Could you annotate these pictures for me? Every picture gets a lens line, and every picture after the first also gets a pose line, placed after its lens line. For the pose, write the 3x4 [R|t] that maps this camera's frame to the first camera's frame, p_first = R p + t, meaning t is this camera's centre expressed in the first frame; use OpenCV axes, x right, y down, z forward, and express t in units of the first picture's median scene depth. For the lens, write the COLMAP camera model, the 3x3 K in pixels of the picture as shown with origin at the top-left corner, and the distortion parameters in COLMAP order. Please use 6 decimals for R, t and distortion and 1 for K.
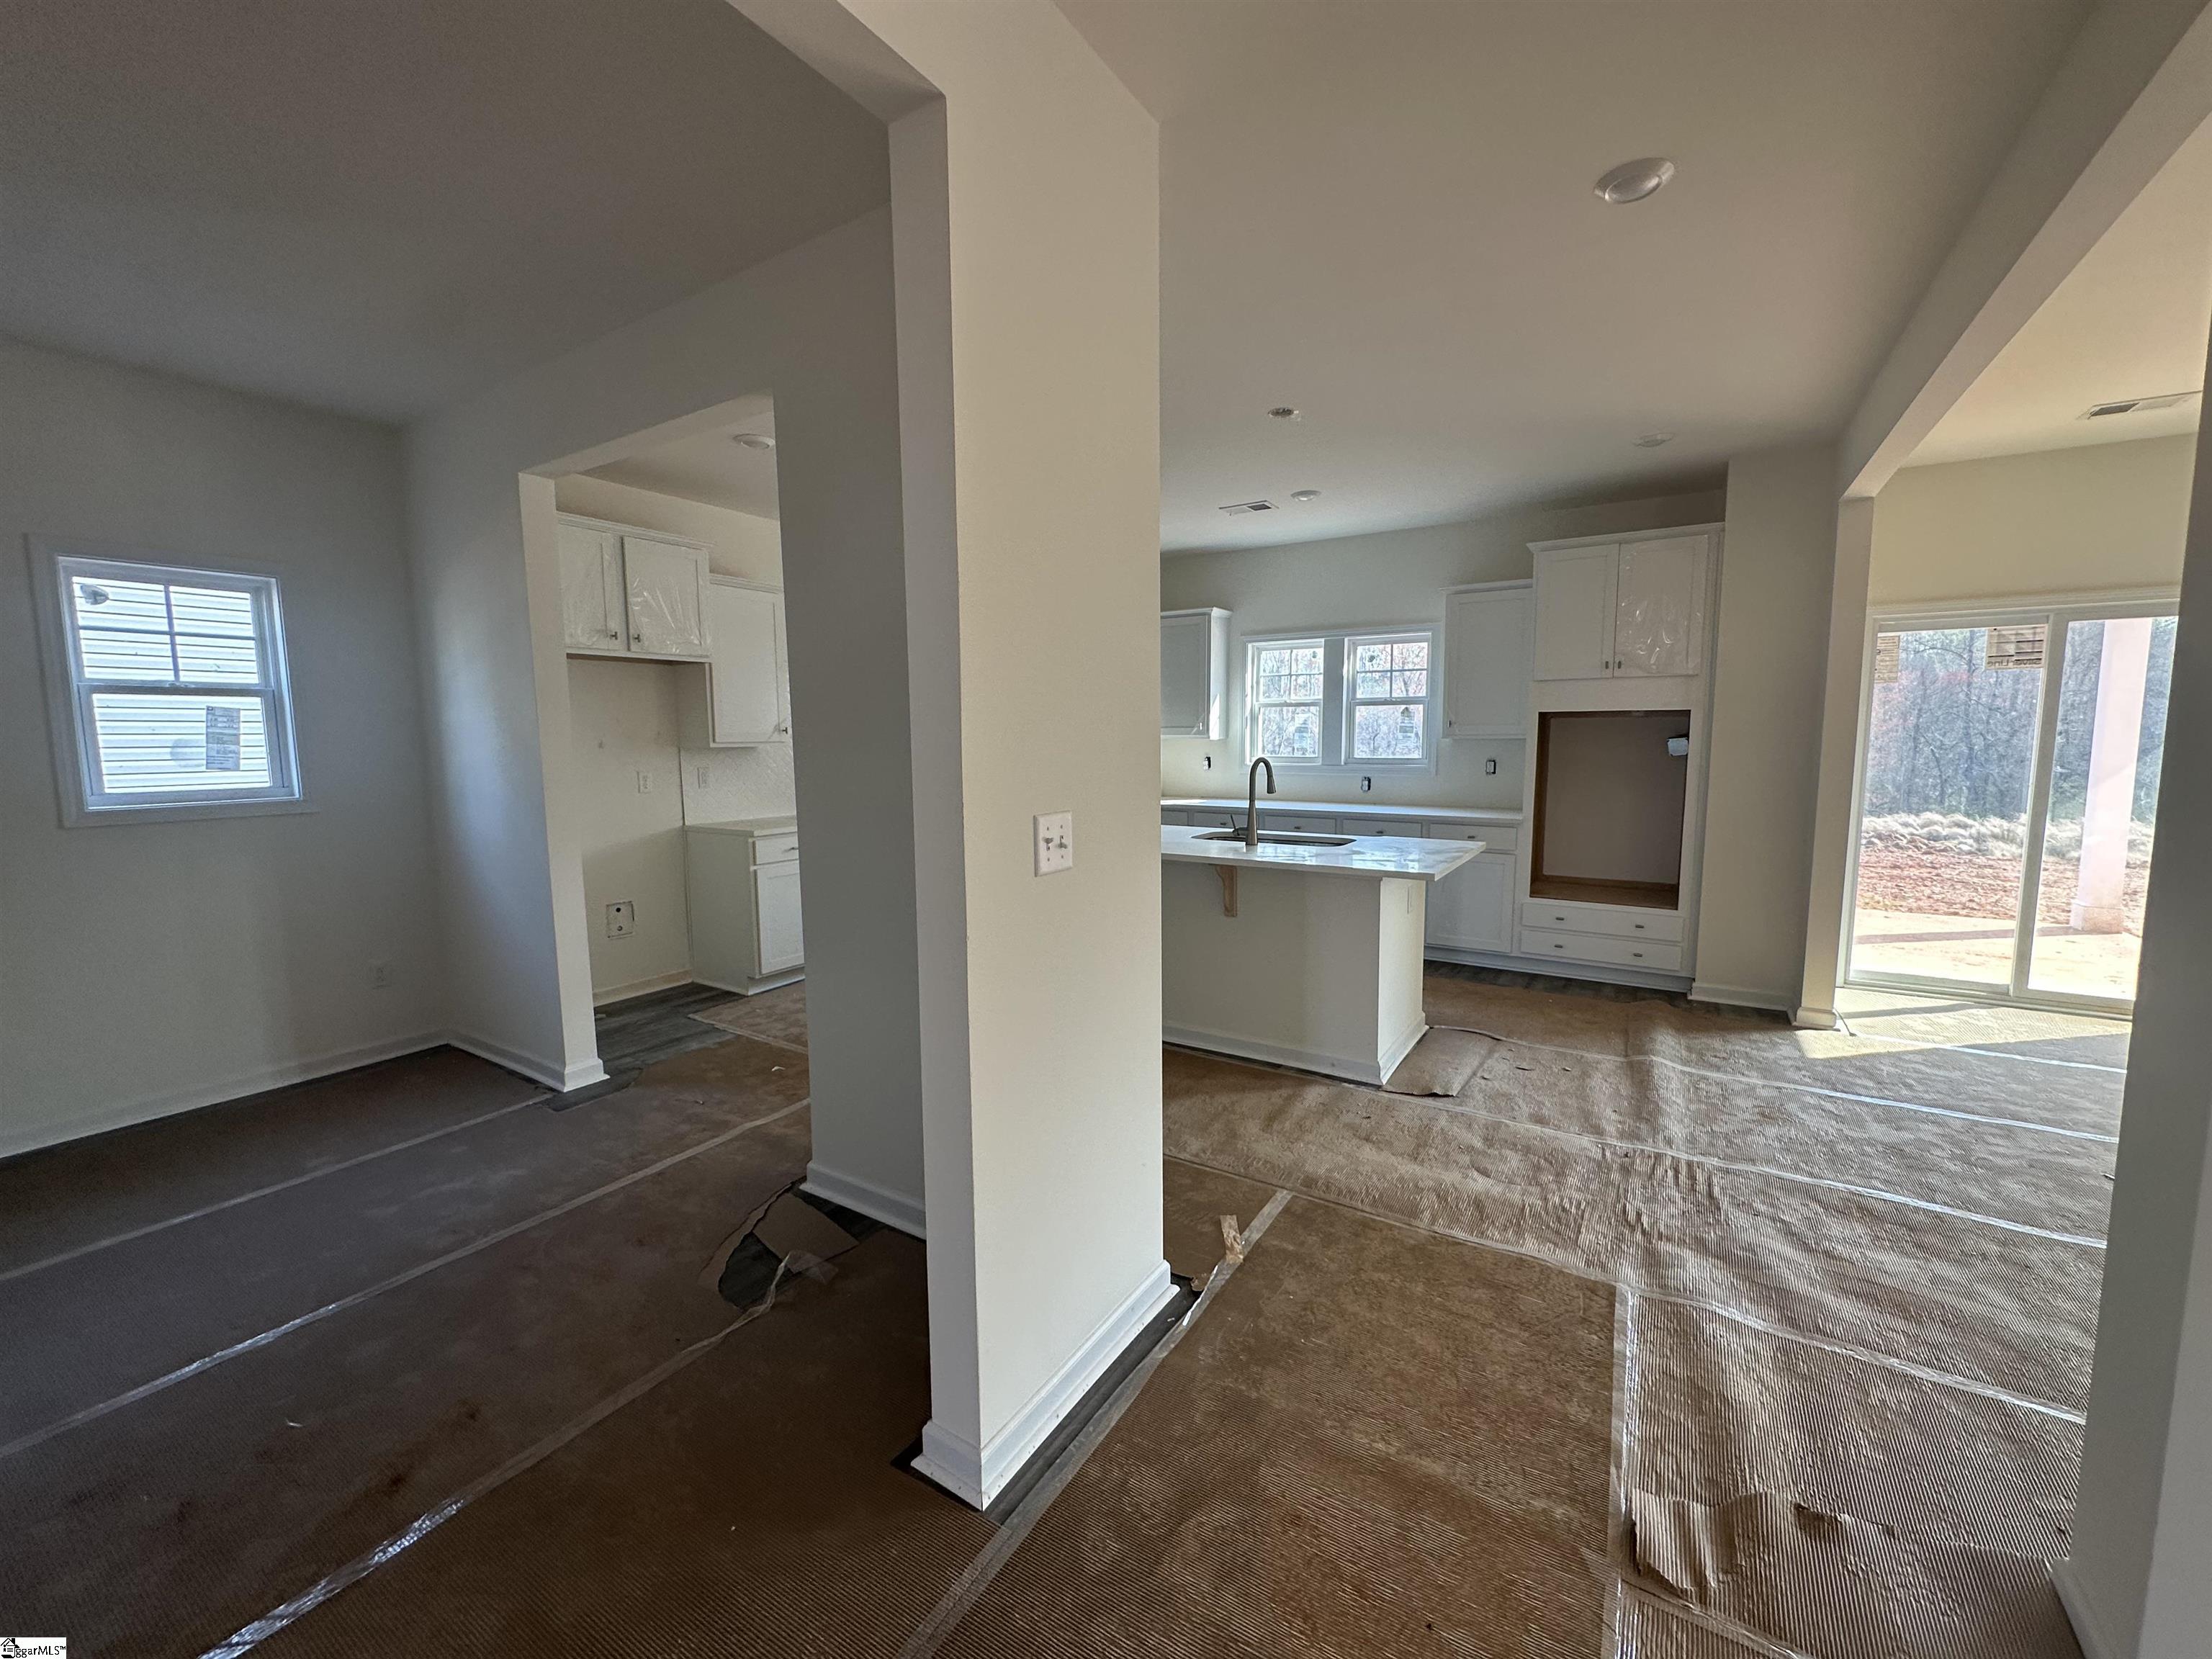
lens RADIAL K [[880.9, 0, 1104.8], [0, 880.9, 827.2], [0, 0, 1]] dist [-0.004807, 0.001006]
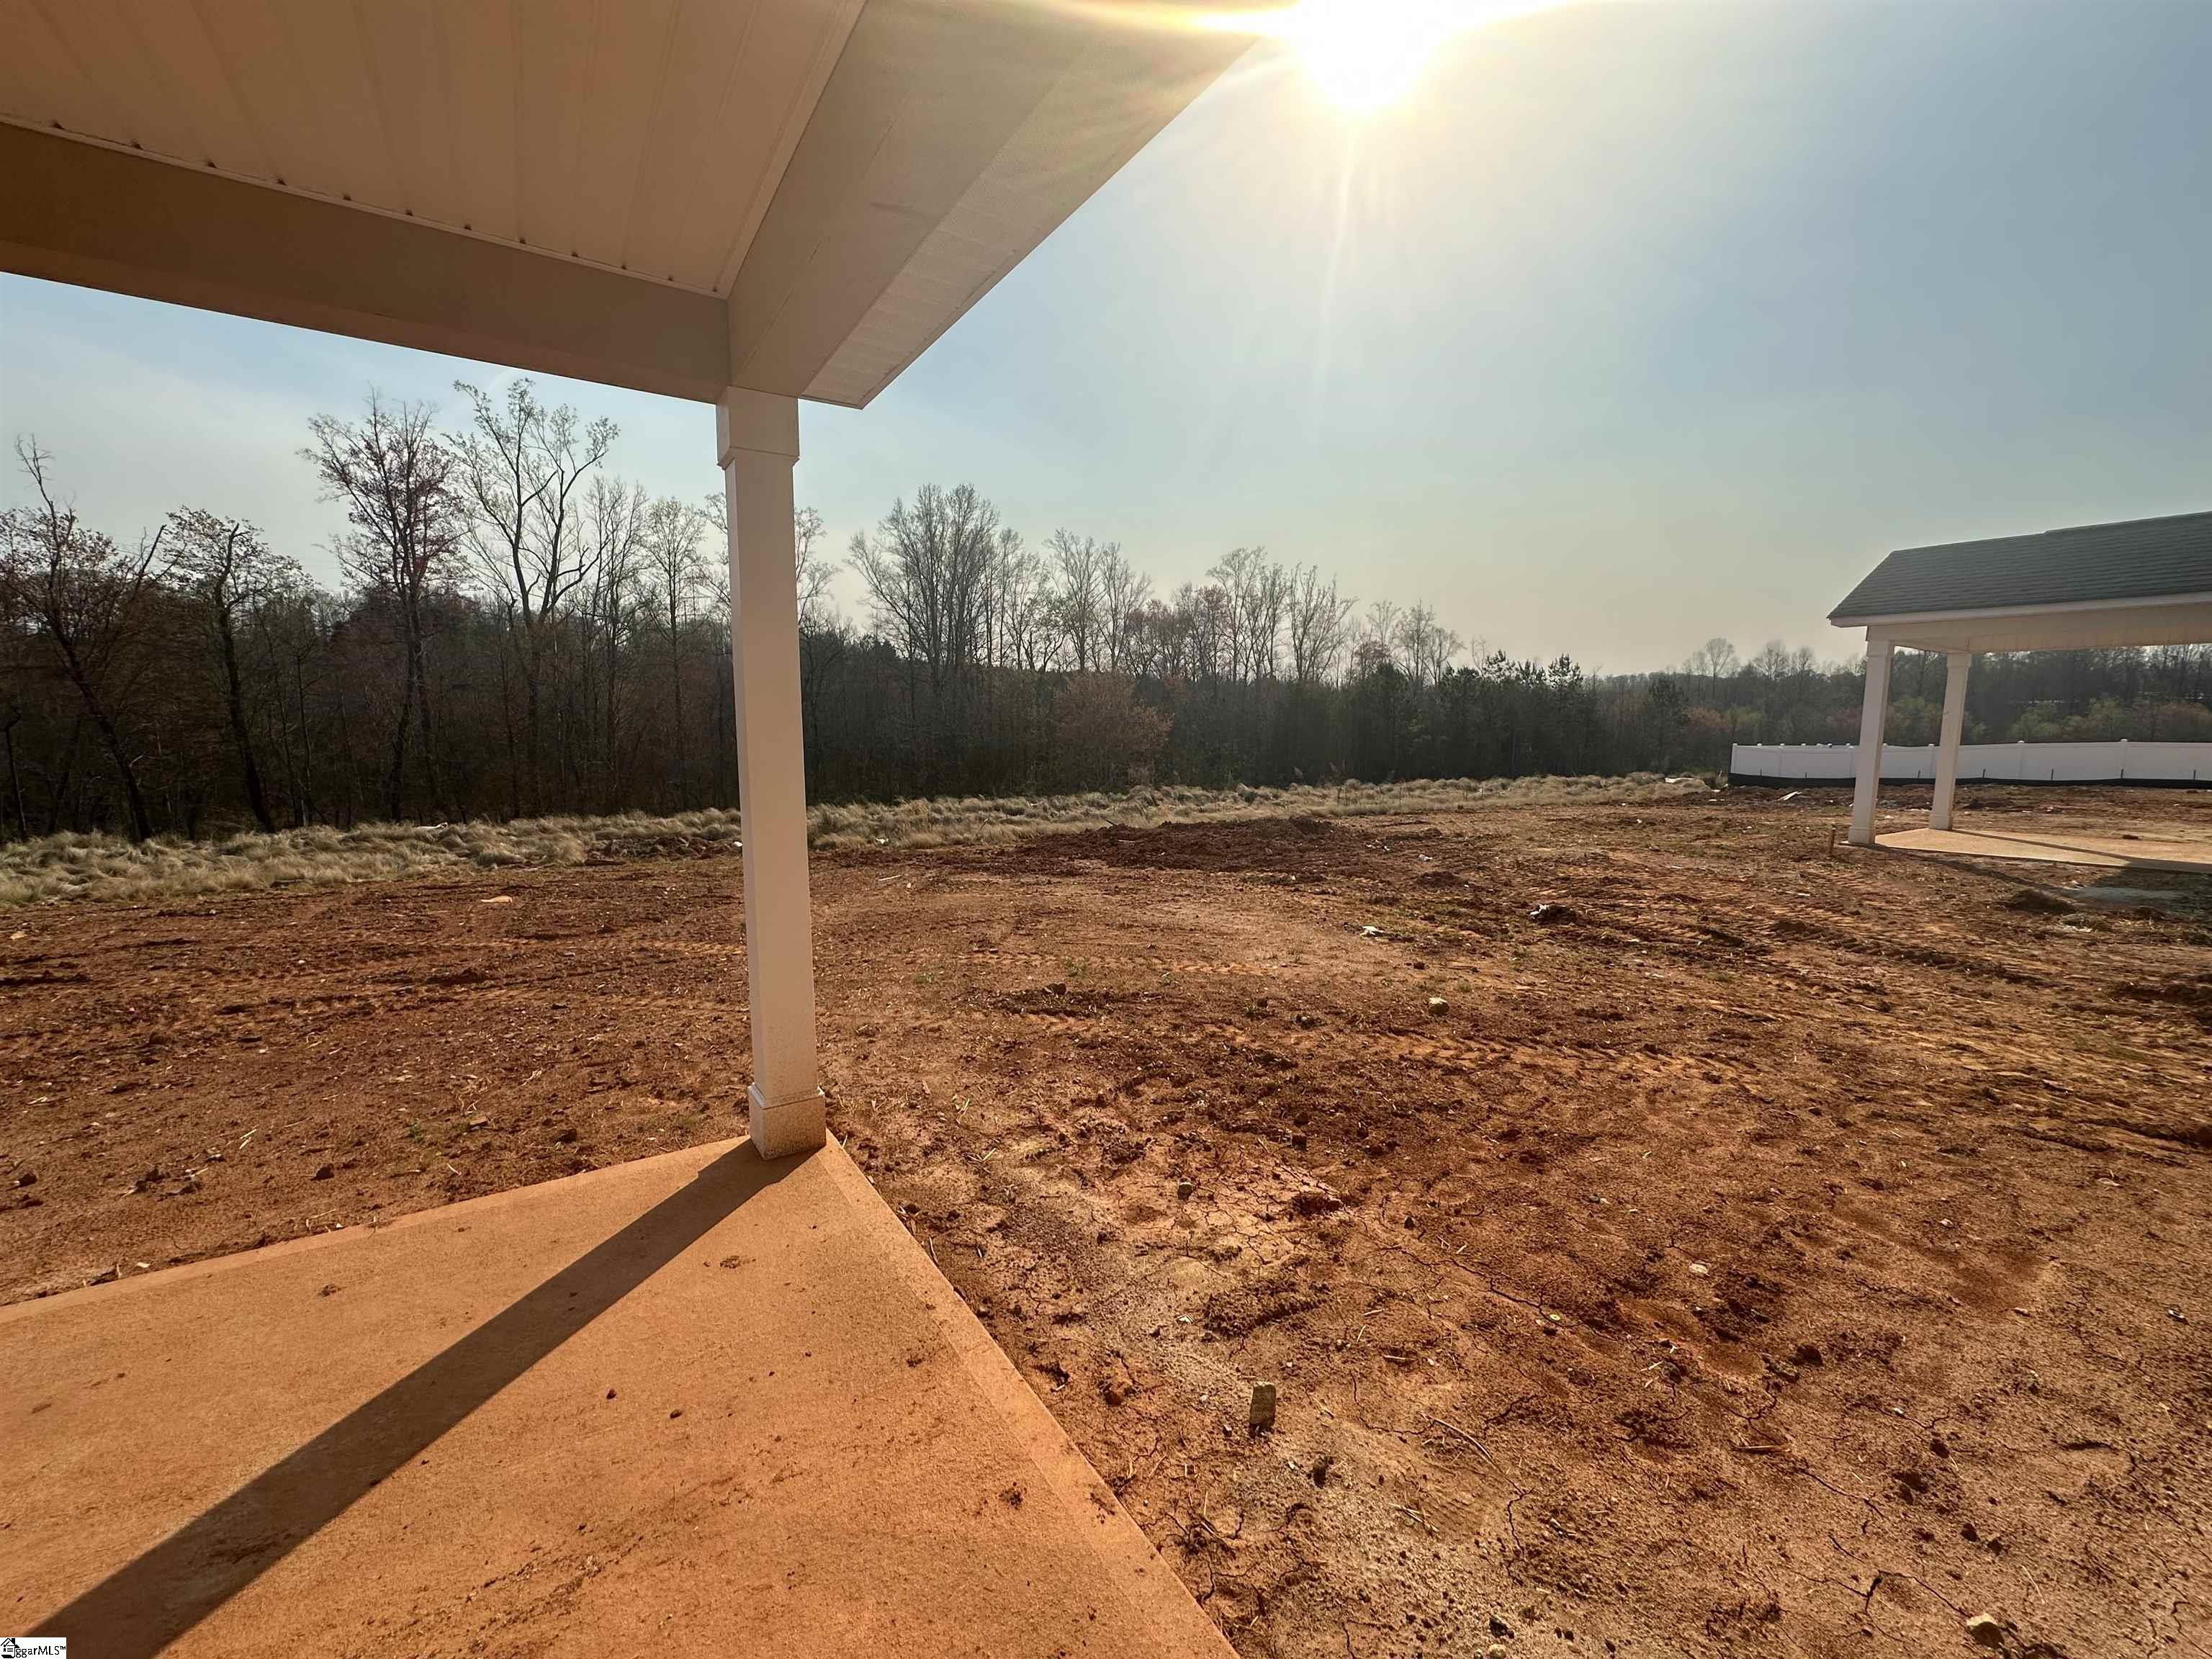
lens RADIAL K [[880.9, 0, 1101.1], [0, 880.9, 823.1], [0, 0, 1]] dist [-0.004807, 0.001006]
pose [[0.423584, -0.096409, 0.900712, 1.235934], [0.091886, 0.993765, 0.063157, -0.113334], [-0.901185, 0.056011, 0.429801, 0.980263]]
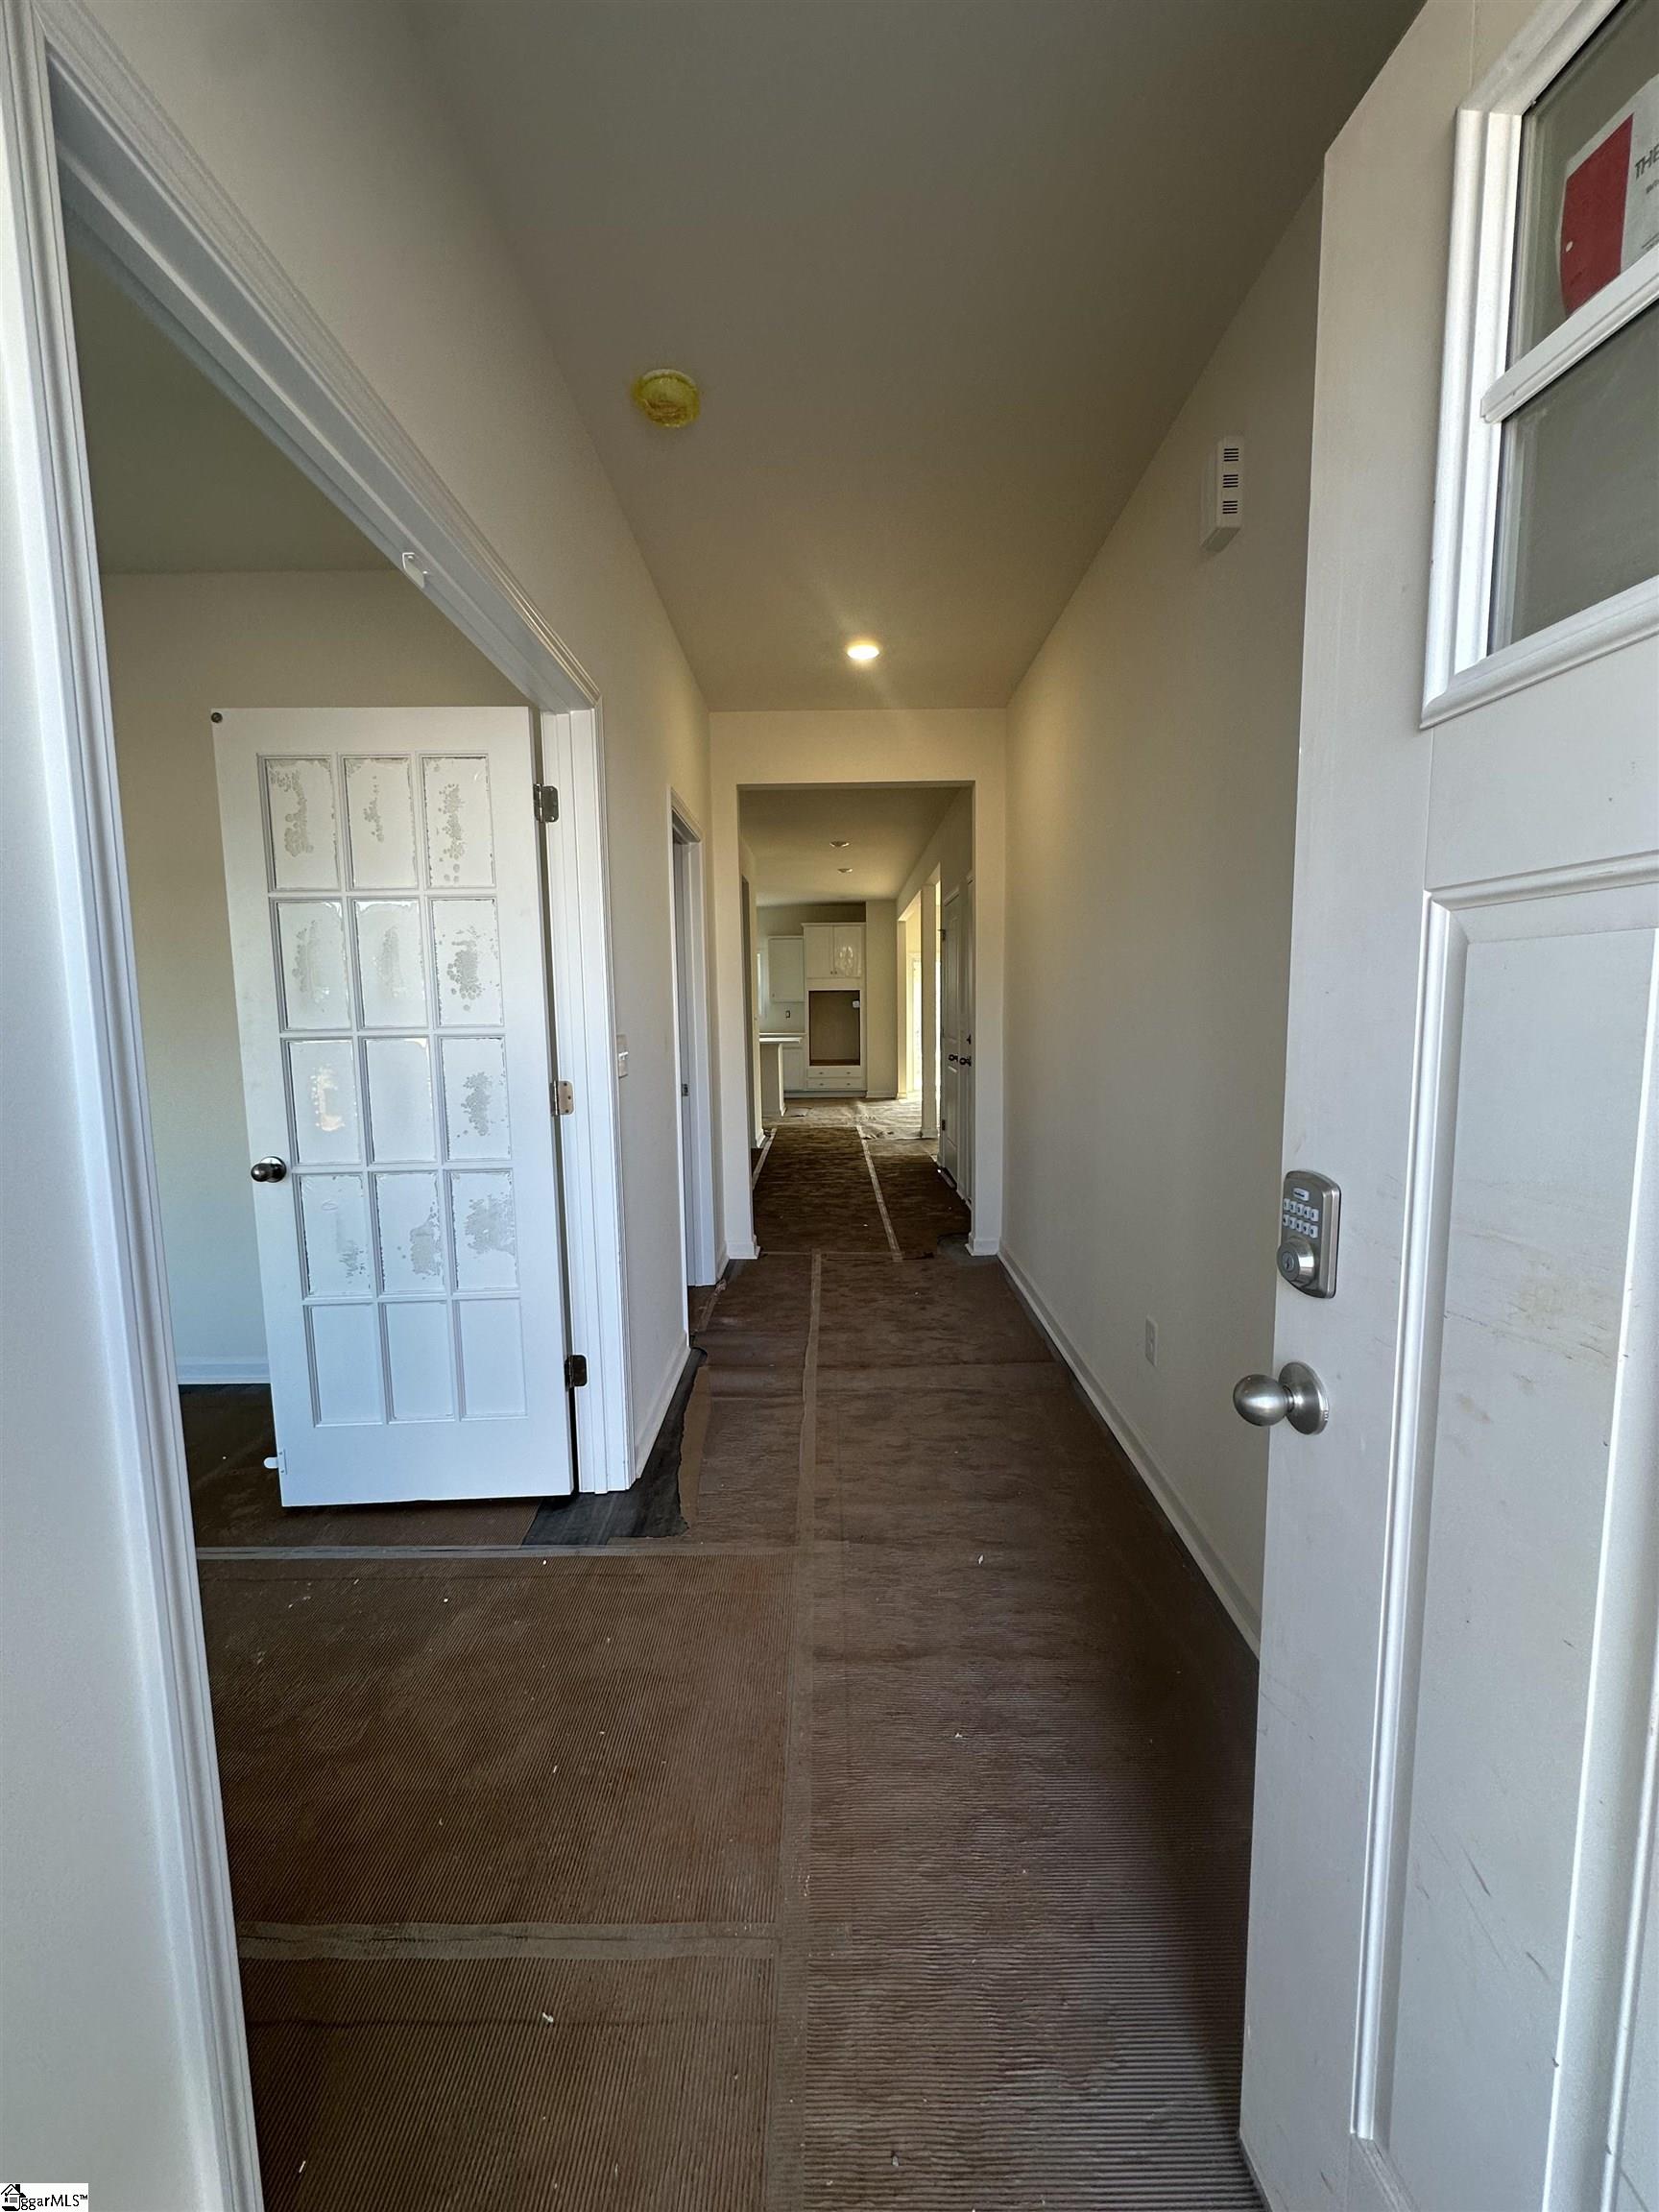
lens RADIAL K [[880.9, 0, 837.7], [0, 880.9, 1096.3], [0, 0, 1]] dist [-0.004807, 0.001006]
pose [[0.841491, -0.063210, 0.536561, -0.939278], [0.060948, 0.997899, 0.021974, 0.138547], [-0.536823, 0.014211, 0.843575, -1.352104]]
